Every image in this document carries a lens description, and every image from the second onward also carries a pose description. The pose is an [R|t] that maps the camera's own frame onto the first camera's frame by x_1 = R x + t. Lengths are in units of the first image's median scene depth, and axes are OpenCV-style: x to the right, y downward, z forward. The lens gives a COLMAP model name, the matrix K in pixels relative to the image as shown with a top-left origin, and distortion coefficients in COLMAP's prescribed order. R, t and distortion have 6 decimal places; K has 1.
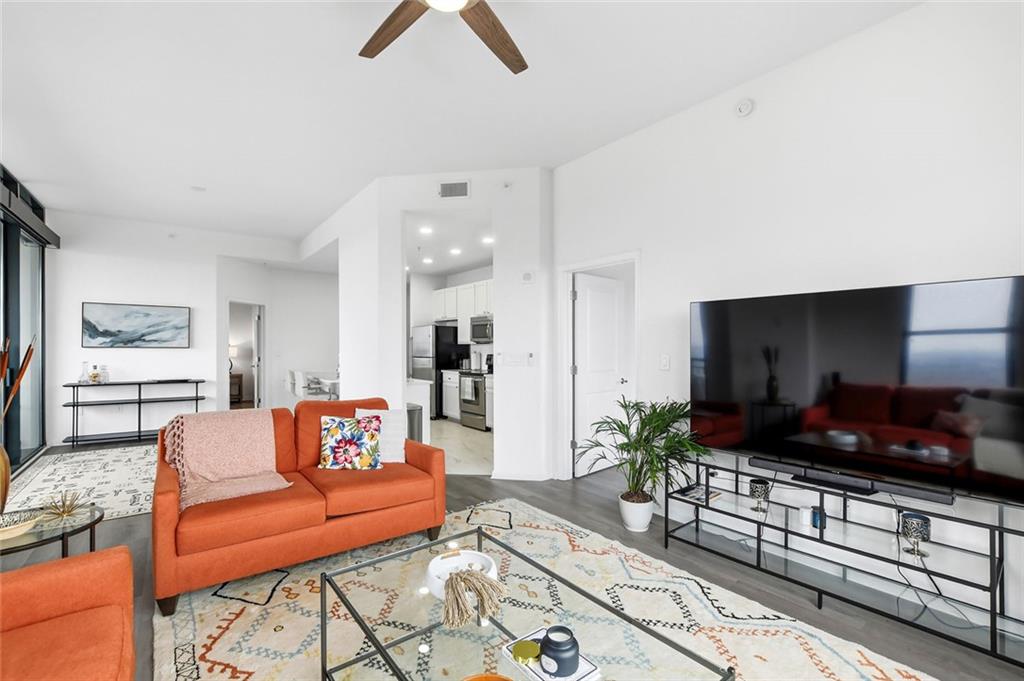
lens RADIAL K [[450.8, 0, 513.6], [0, 450.8, 345.8], [0, 0, 1]] dist [-0.020301, 0.002980]
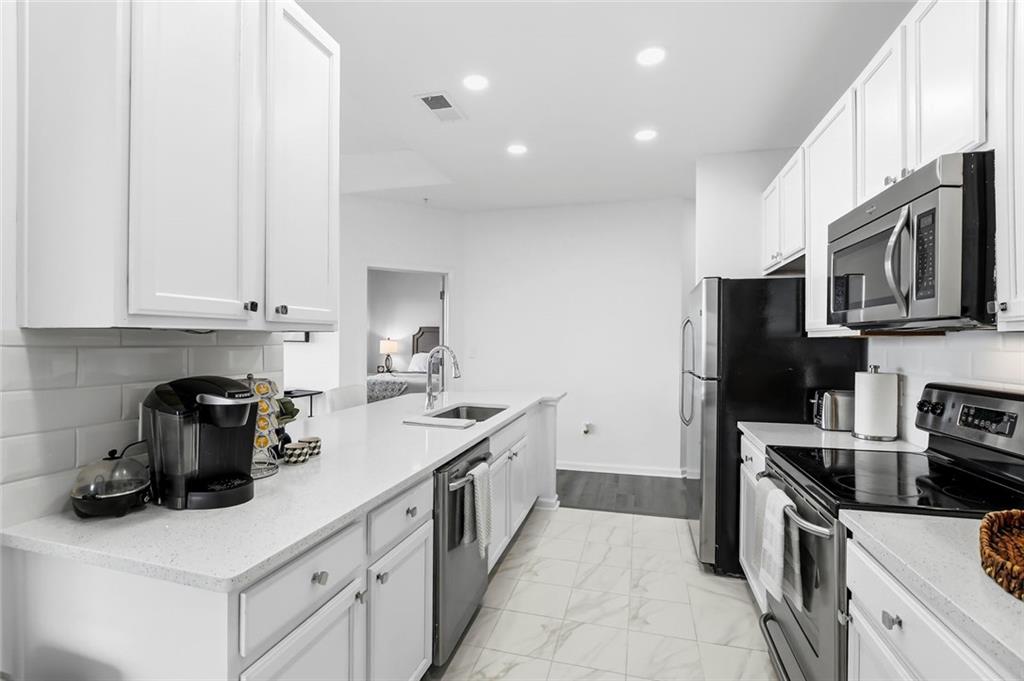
lens RADIAL K [[450.8, 0, 498.7], [0, 450.8, 341.4], [0, 0, 1]] dist [-0.020301, 0.002980]
pose [[0.593702, 0.007684, -0.804648, -0.014419], [-0.012471, 0.999922, 0.000347, 0.000808], [0.804588, 0.009829, 0.593752, 0.864627]]
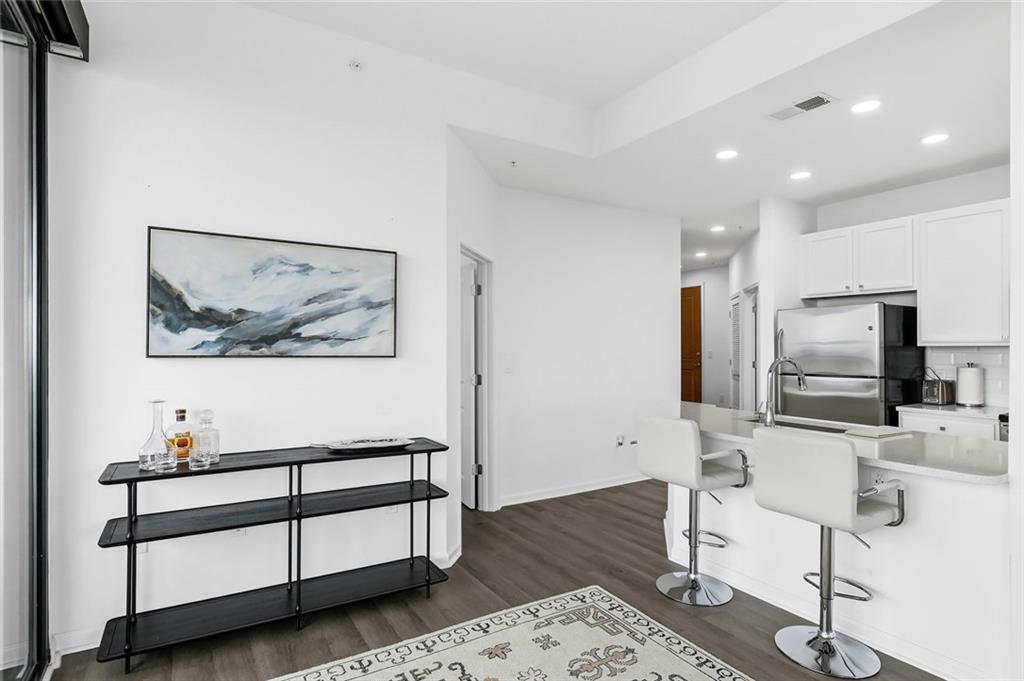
lens RADIAL K [[536.4, 0, 514.8], [0, 536.4, 346.8], [0, 0, 1]] dist [-0.005272, -0.000185]
pose [[0.995772, 0.000489, -0.091862, -0.603407], [-0.000483, 1.000000, 0.000089, -0.004800], [0.091862, -0.000045, 0.995772, 0.568241]]
